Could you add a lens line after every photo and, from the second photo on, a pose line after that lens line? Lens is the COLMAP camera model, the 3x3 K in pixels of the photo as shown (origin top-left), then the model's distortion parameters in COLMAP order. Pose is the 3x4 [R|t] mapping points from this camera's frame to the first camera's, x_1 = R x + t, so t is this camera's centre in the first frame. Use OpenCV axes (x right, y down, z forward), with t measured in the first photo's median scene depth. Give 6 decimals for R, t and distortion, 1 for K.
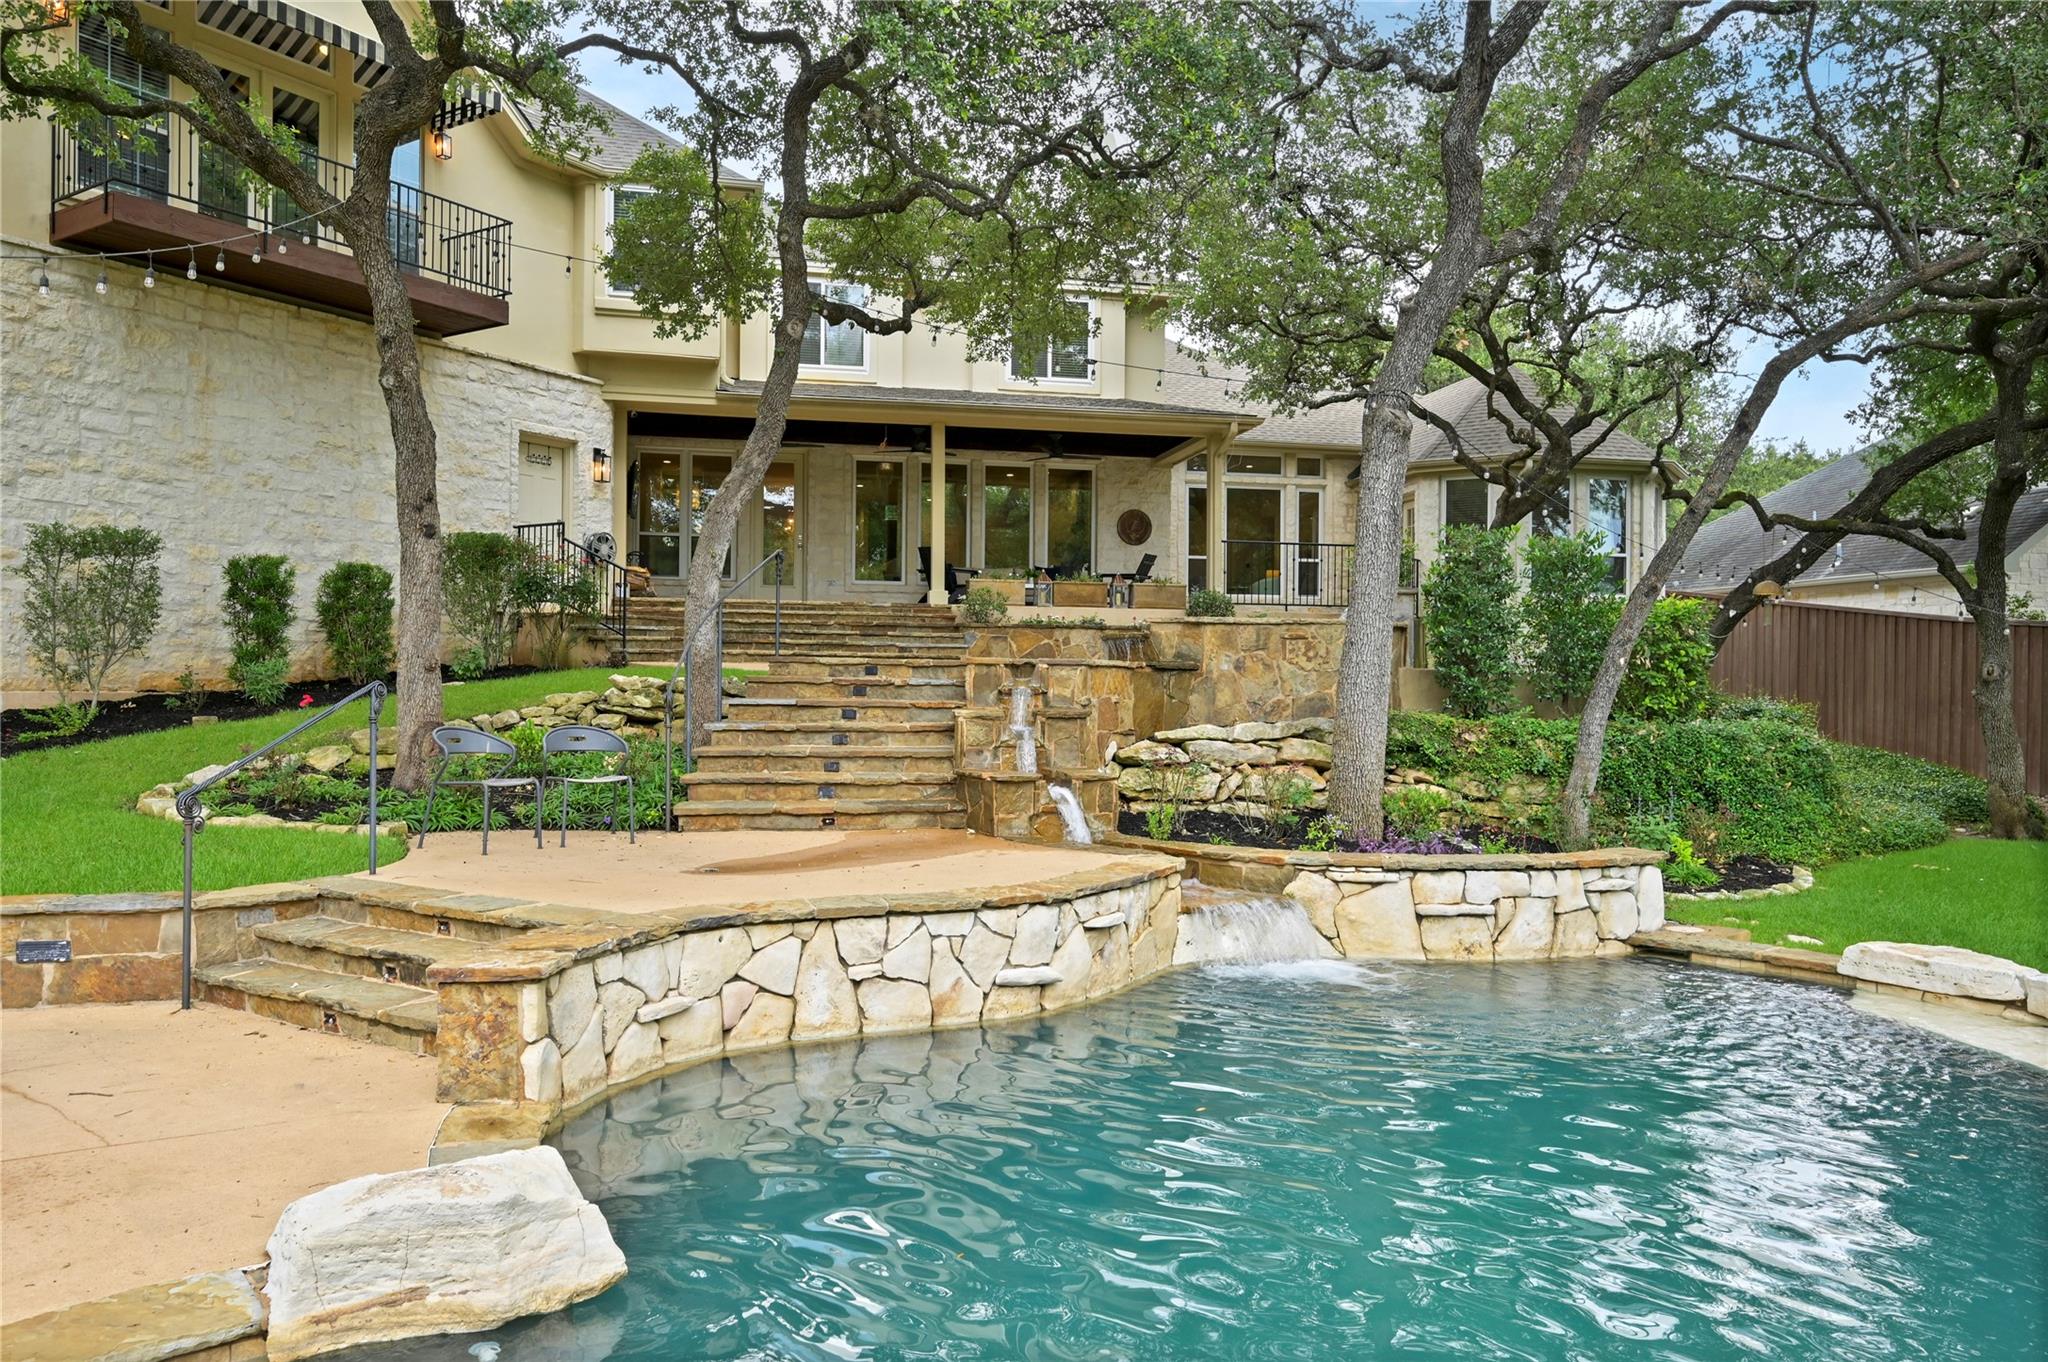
lens RADIAL K [[1400.7, 0, 1022.4], [0, 1400.7, 681.5], [0, 0, 1]] dist [-0.005425, 0.006904]
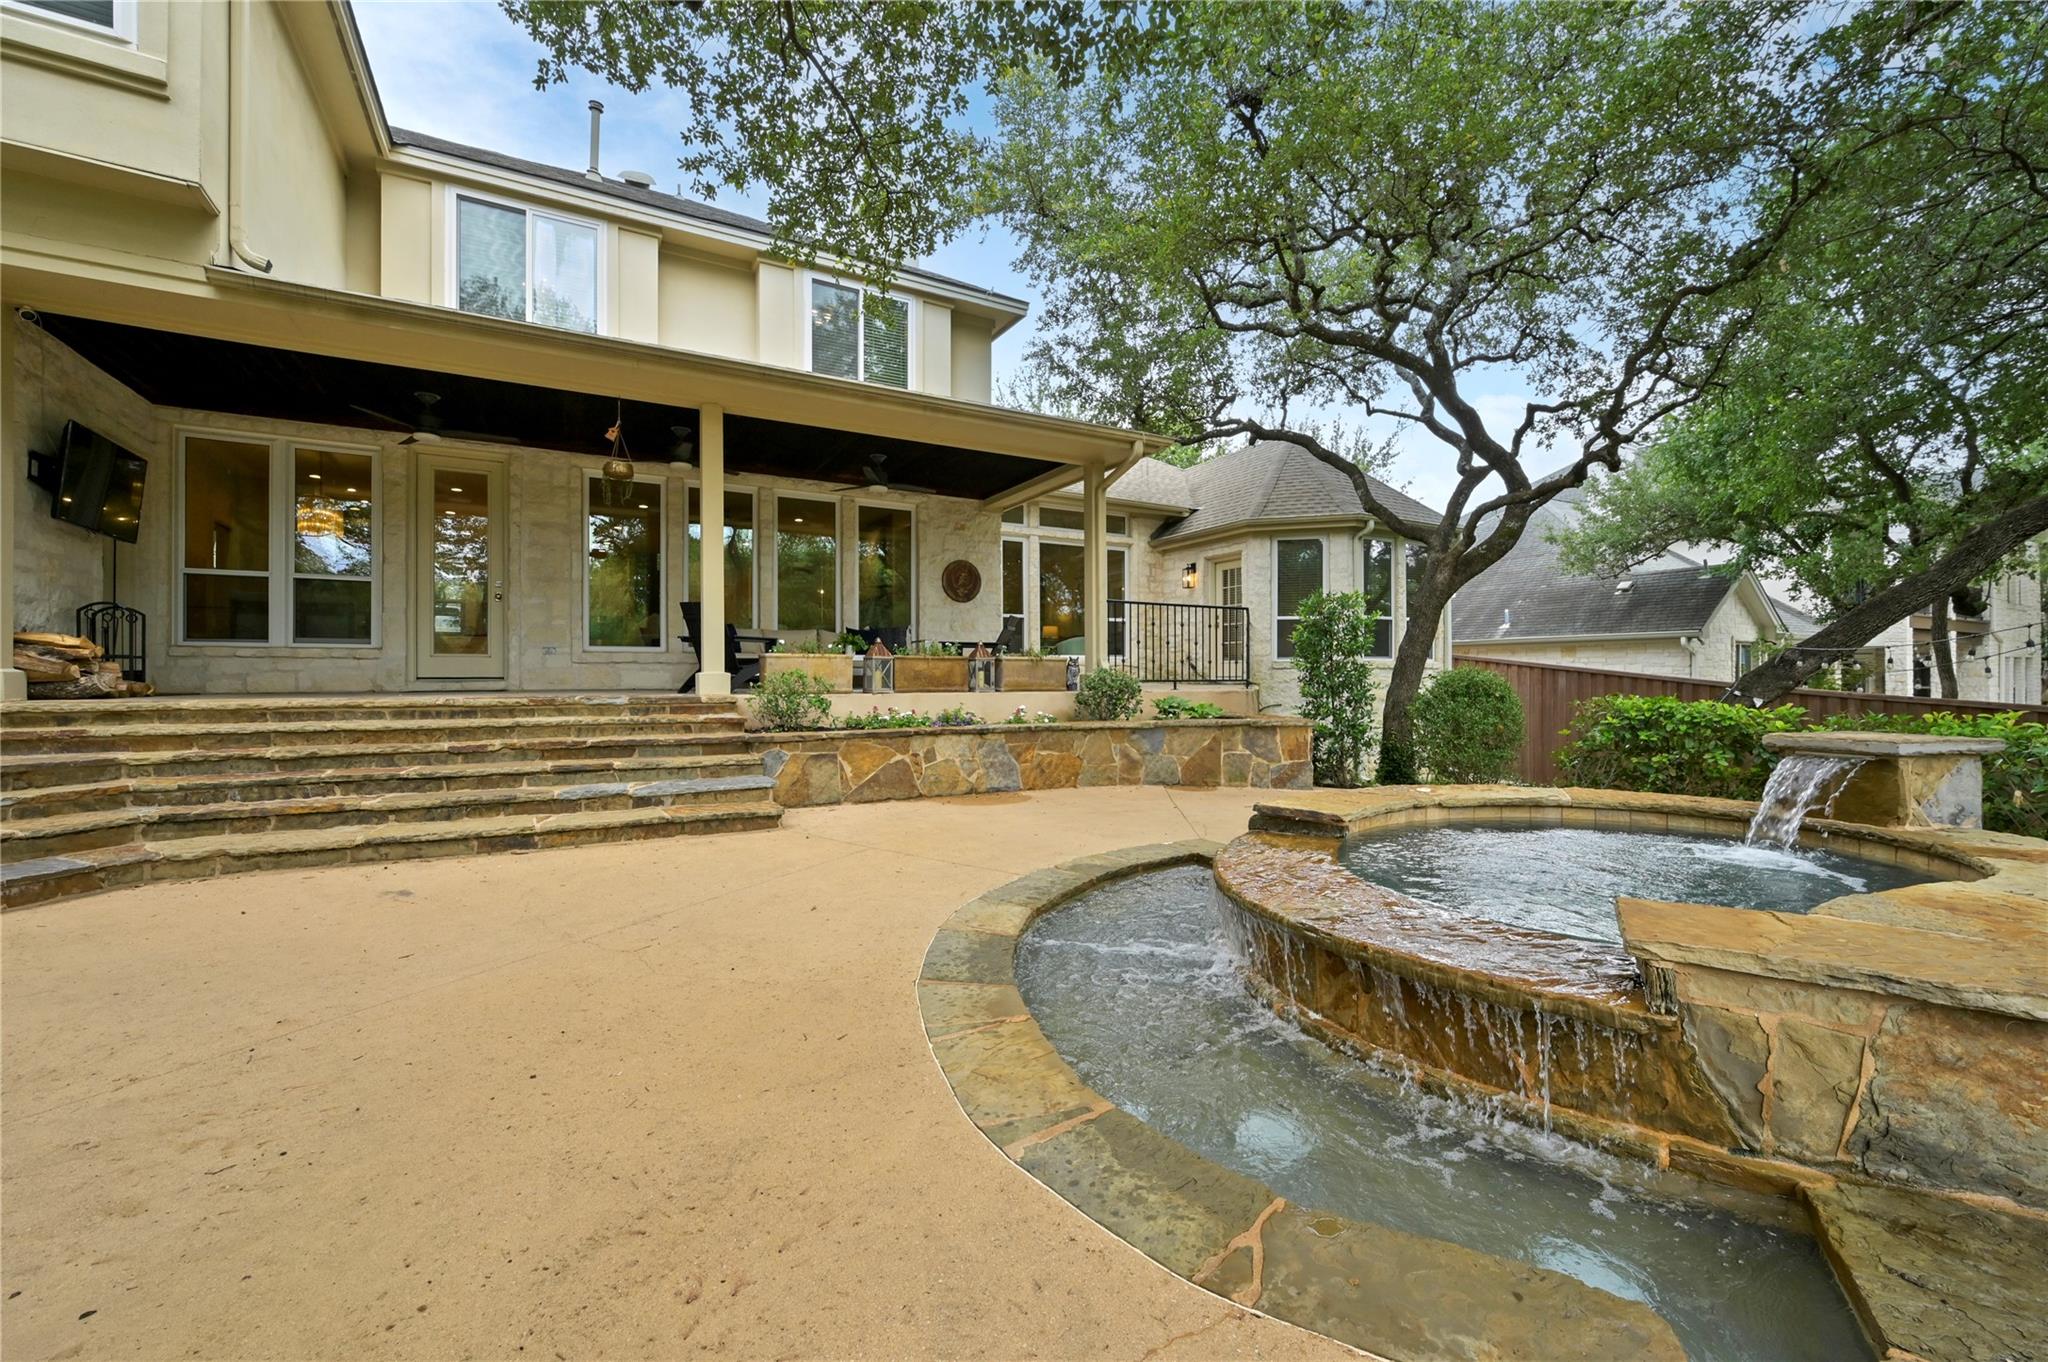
lens RADIAL K [[814.4, 0, 1017.4], [0, 814.4, 669.9], [0, 0, 1]] dist [0.001097, 0.000215]
pose [[0.956026, -0.009627, 0.293123, -0.057300], [0.012364, 0.999896, -0.007487, -0.095457], [-0.293020, 0.010782, 0.956046, 0.946408]]
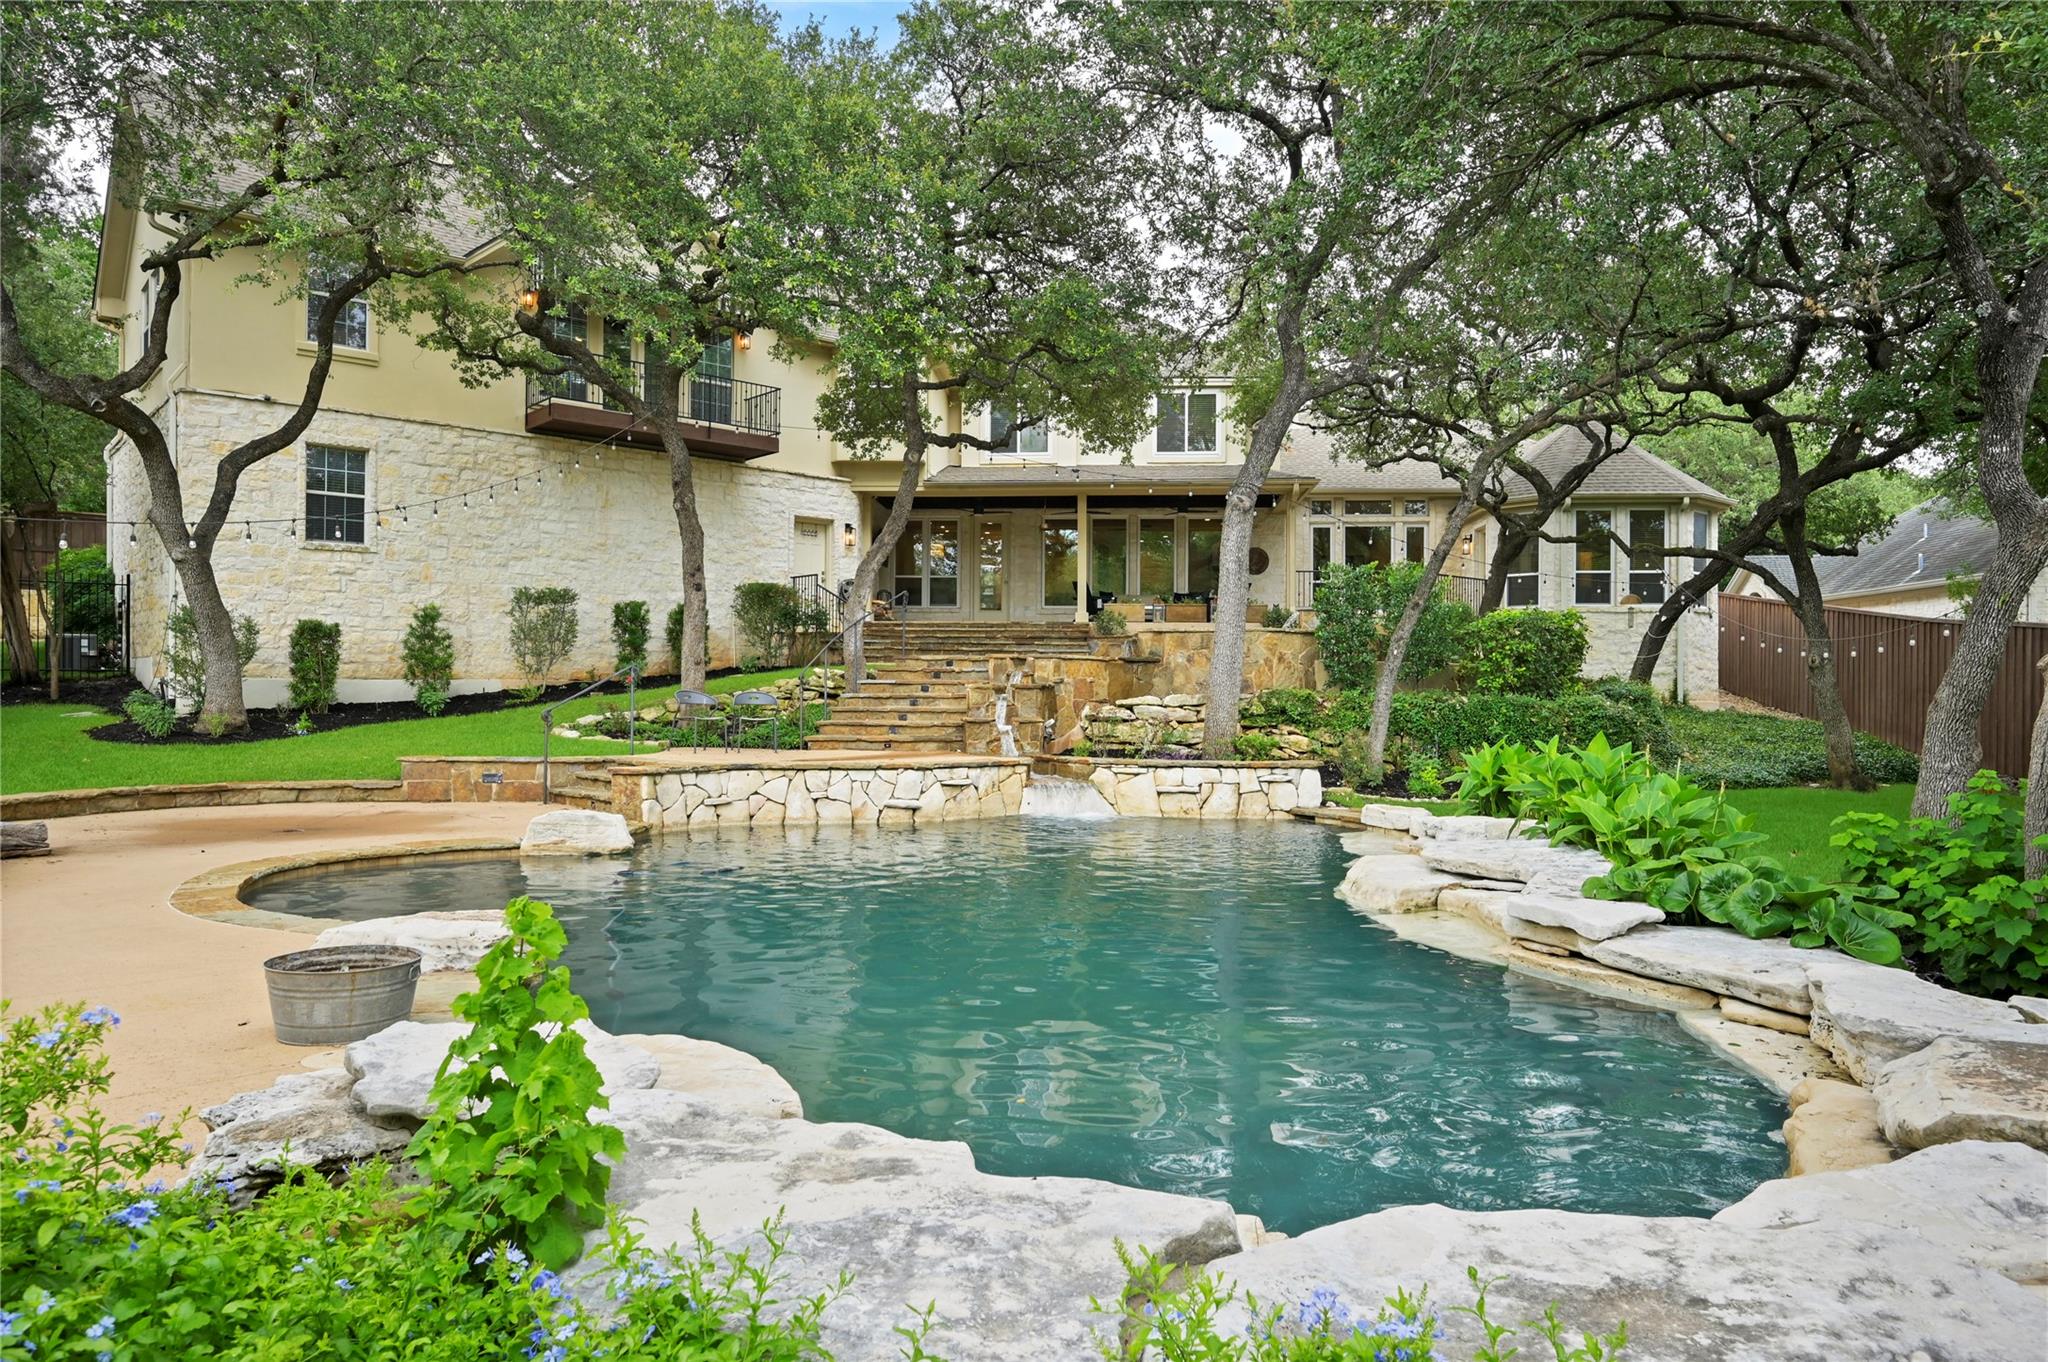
lens RADIAL K [[1299.2, 0, 1028.5], [0, 1299.2, 678.5], [0, 0, 1]] dist [0.003480, -0.000820]
pose [[0.962436, -0.005752, -0.271448, 0.374648], [0.002625, 0.999926, -0.011884, 0.026574], [0.271496, 0.010725, 0.962380, -0.423144]]
